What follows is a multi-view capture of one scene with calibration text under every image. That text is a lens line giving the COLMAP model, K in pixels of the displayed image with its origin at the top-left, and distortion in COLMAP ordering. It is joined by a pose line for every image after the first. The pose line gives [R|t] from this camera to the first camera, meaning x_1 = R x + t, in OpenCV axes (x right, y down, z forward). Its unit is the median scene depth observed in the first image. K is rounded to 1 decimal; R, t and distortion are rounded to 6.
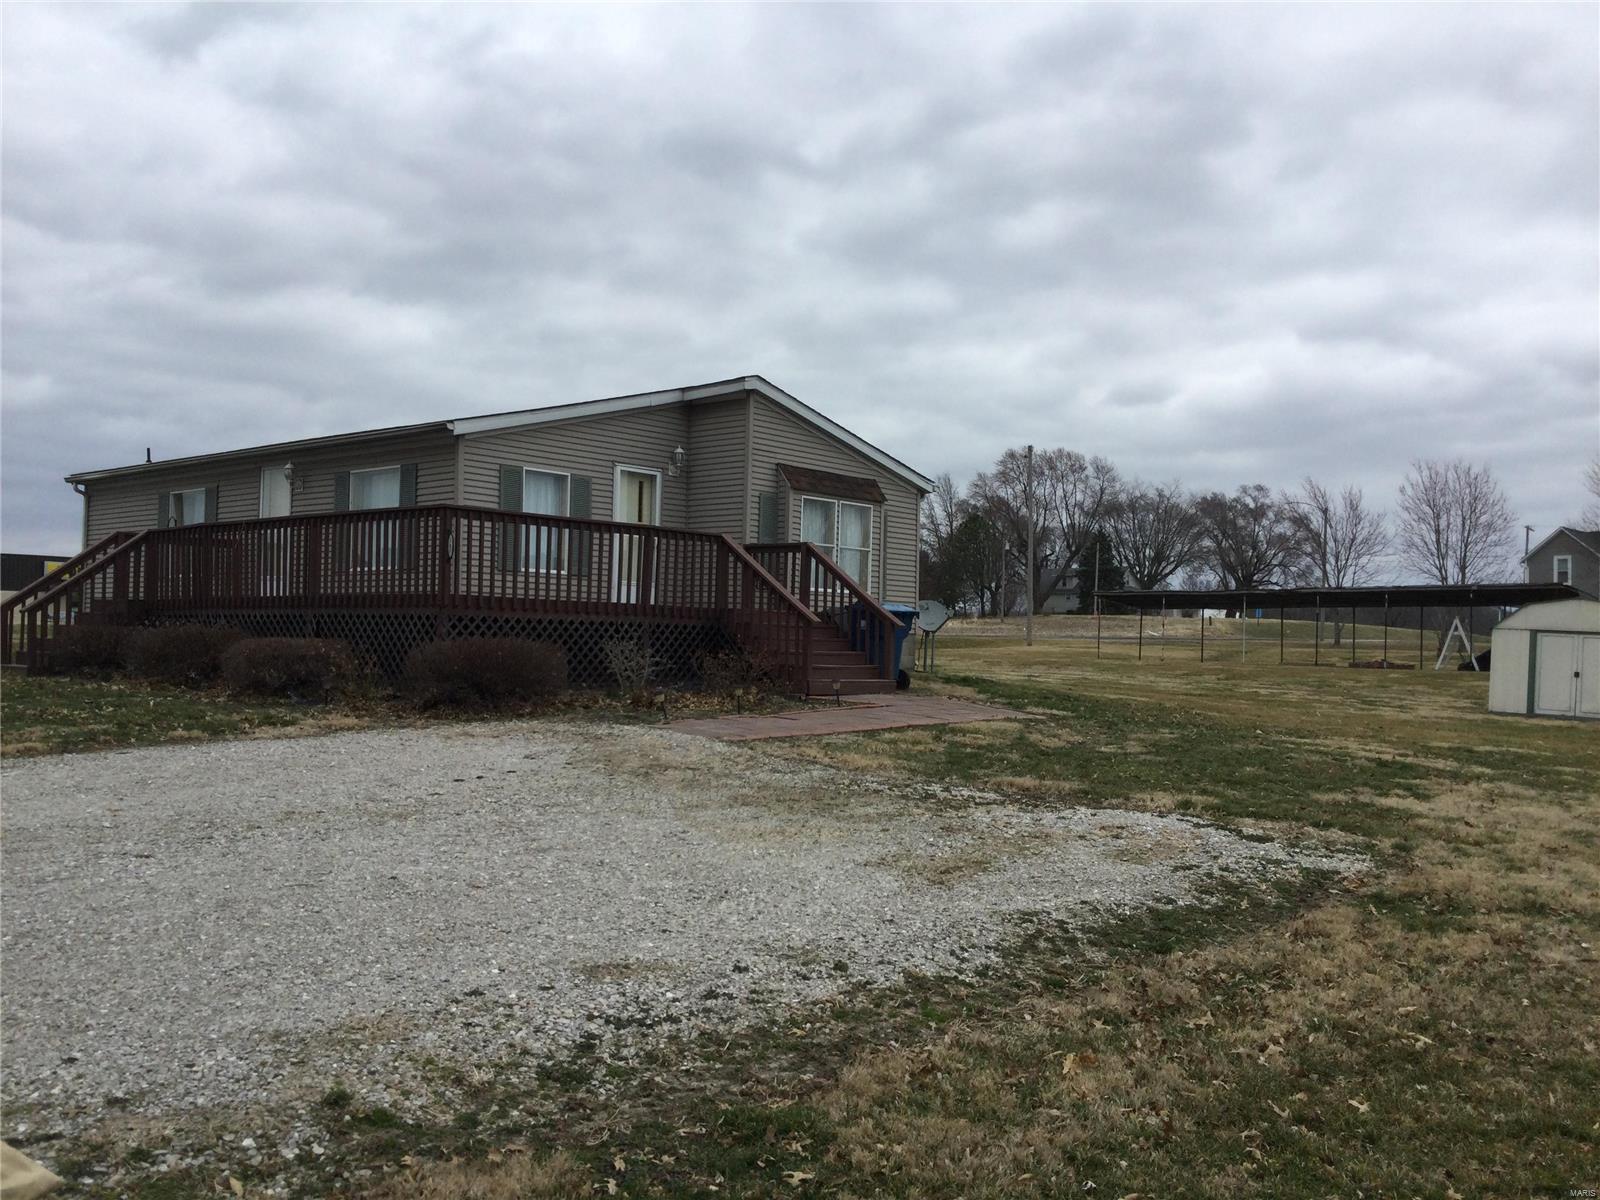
lens RADIAL K [[1461.0, 0, 800.0], [0, 1461.0, 600.0], [0, 0, 1]] dist [0.154967, -0.346434]
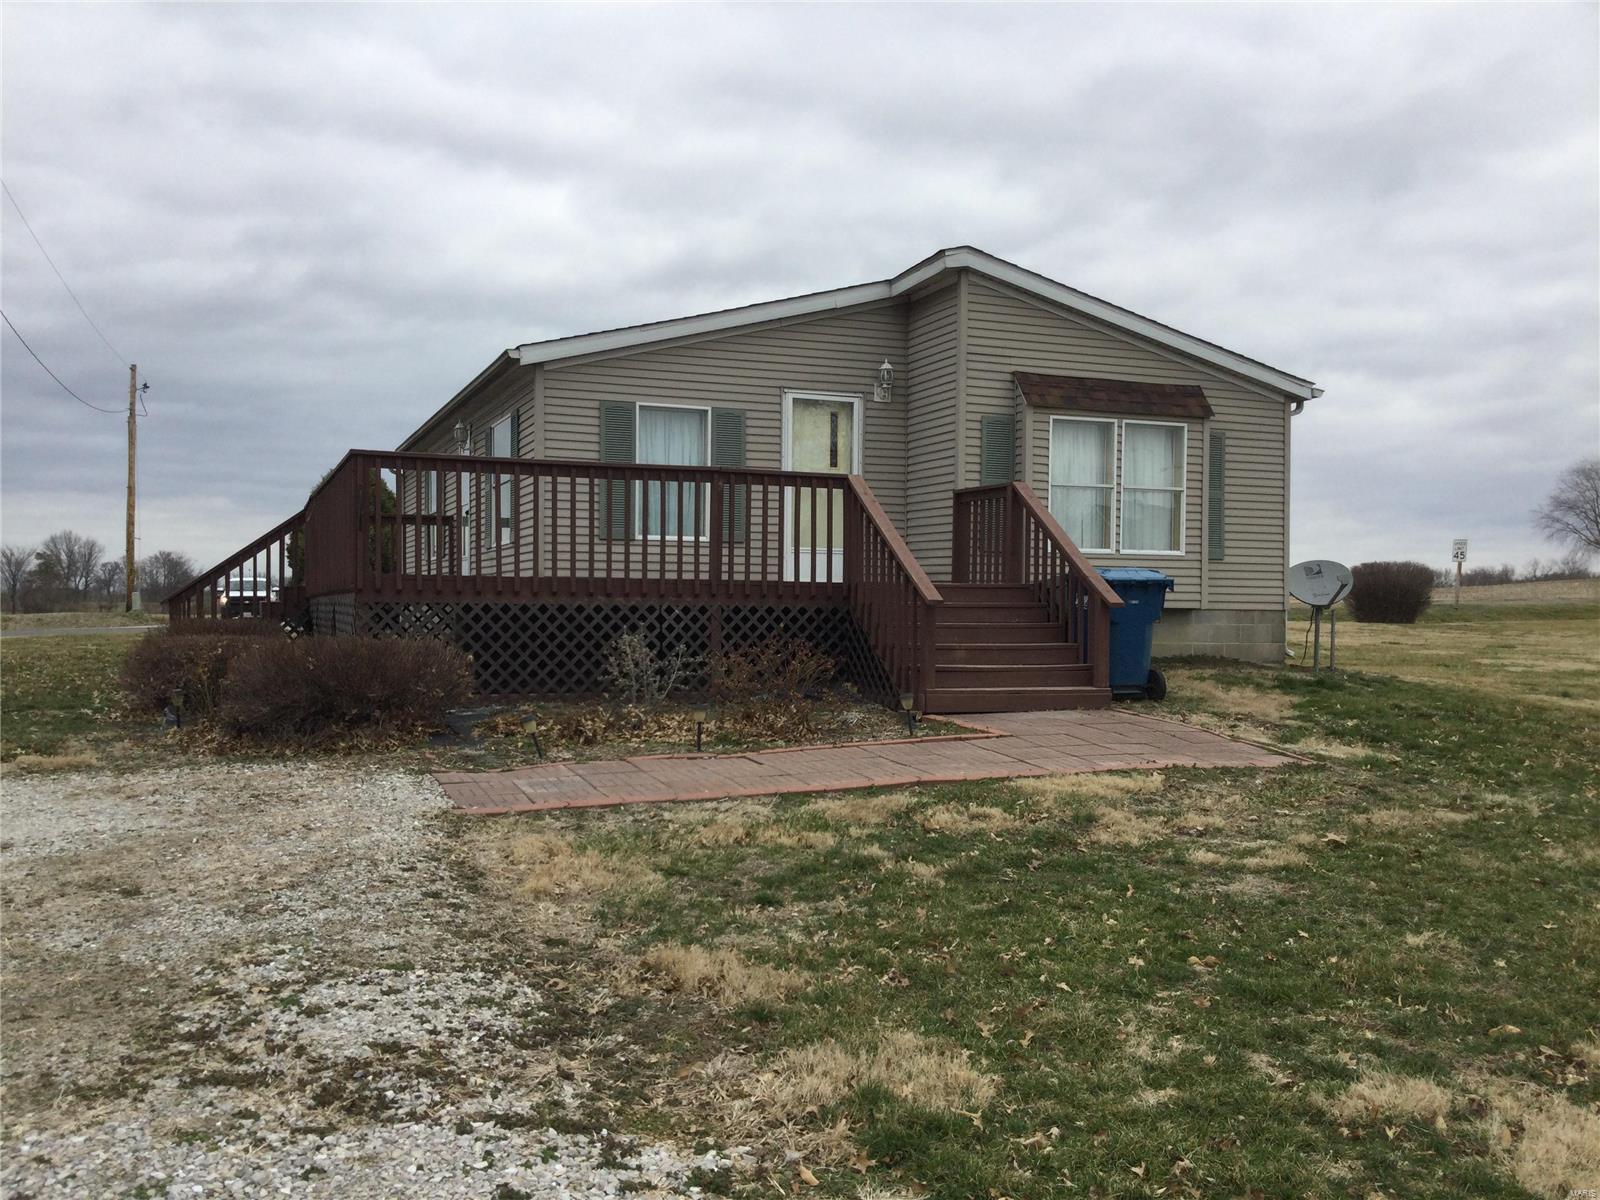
lens RADIAL K [[1461.0, 0, 800.0], [0, 1461.0, 600.0], [0, 0, 1]] dist [0.154967, -0.346434]
pose [[0.895555, -0.017404, -0.444611, 0.203716], [0.026434, 0.999551, 0.014118, 0.003063], [0.444166, -0.024397, 0.895612, 0.323750]]
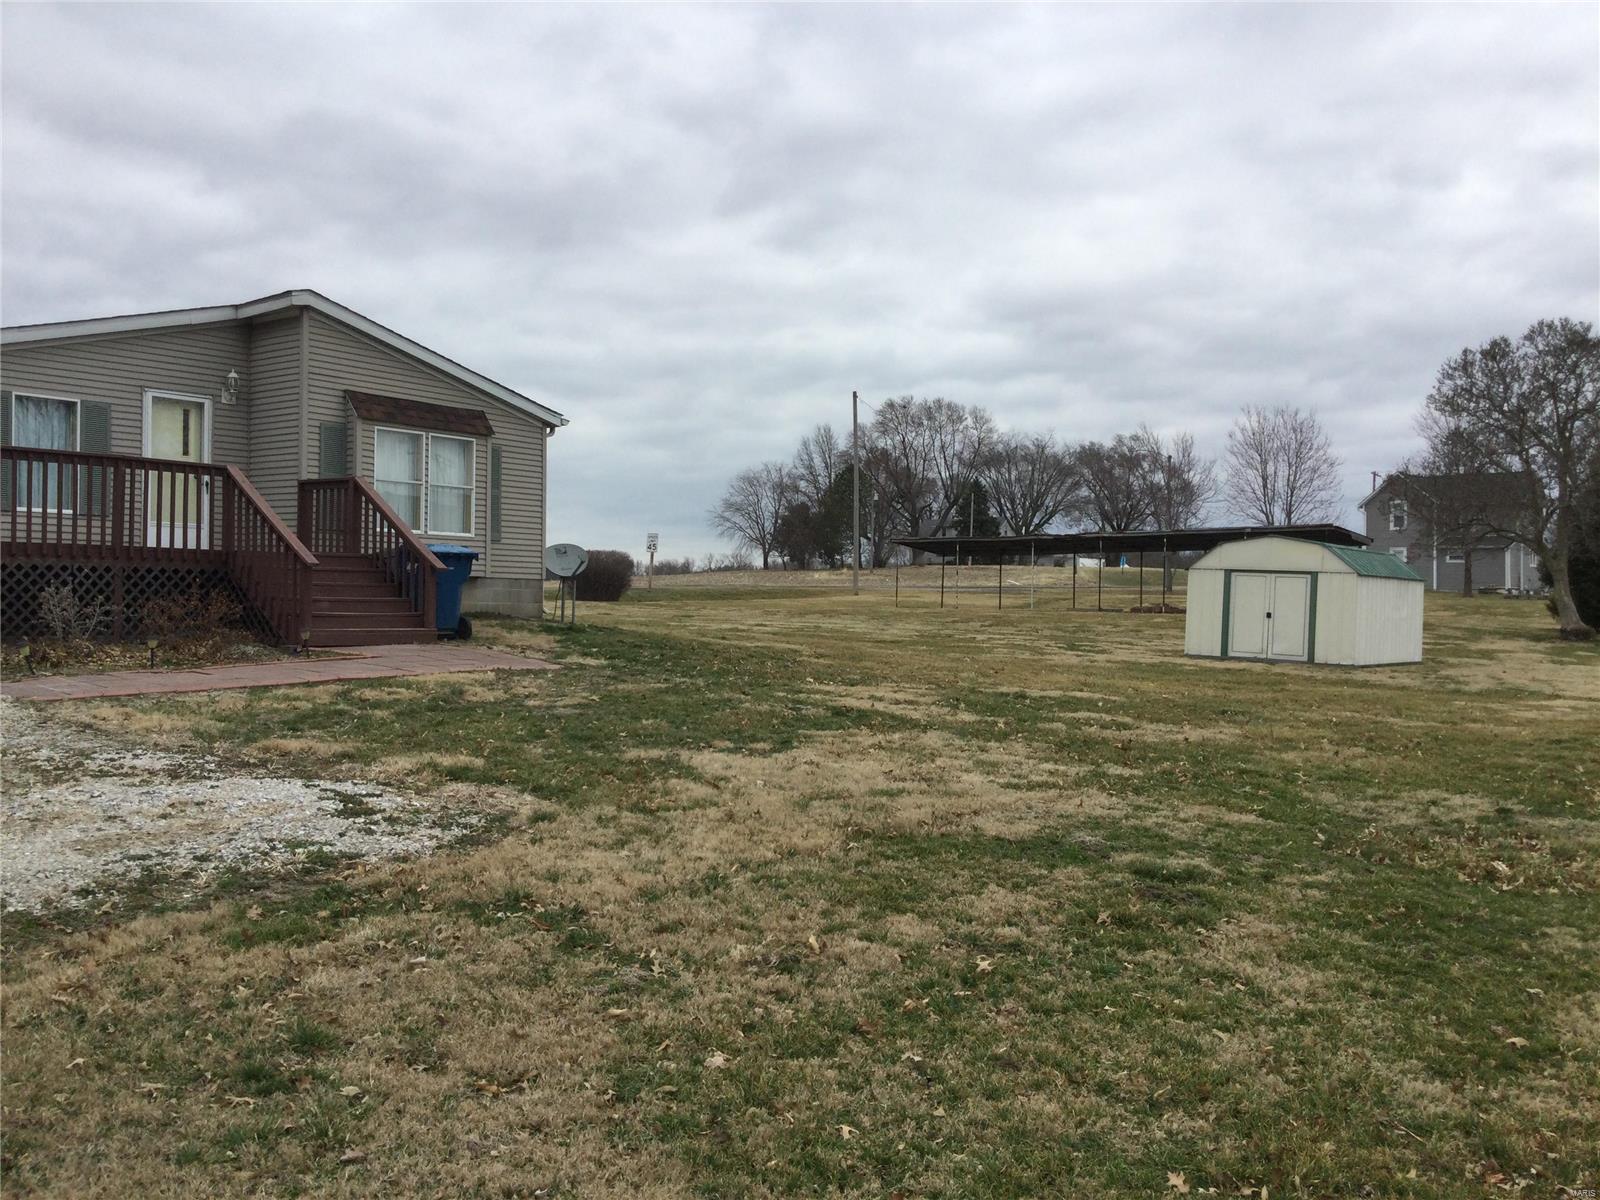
lens RADIAL K [[1461.0, 0, 800.0], [0, 1461.0, 600.0], [0, 0, 1]] dist [0.154967, -0.346434]
pose [[0.998159, -0.010575, 0.059718, 0.207625], [0.008678, 0.999452, 0.031931, 0.008811], [-0.060023, -0.031354, 0.997704, 0.073859]]
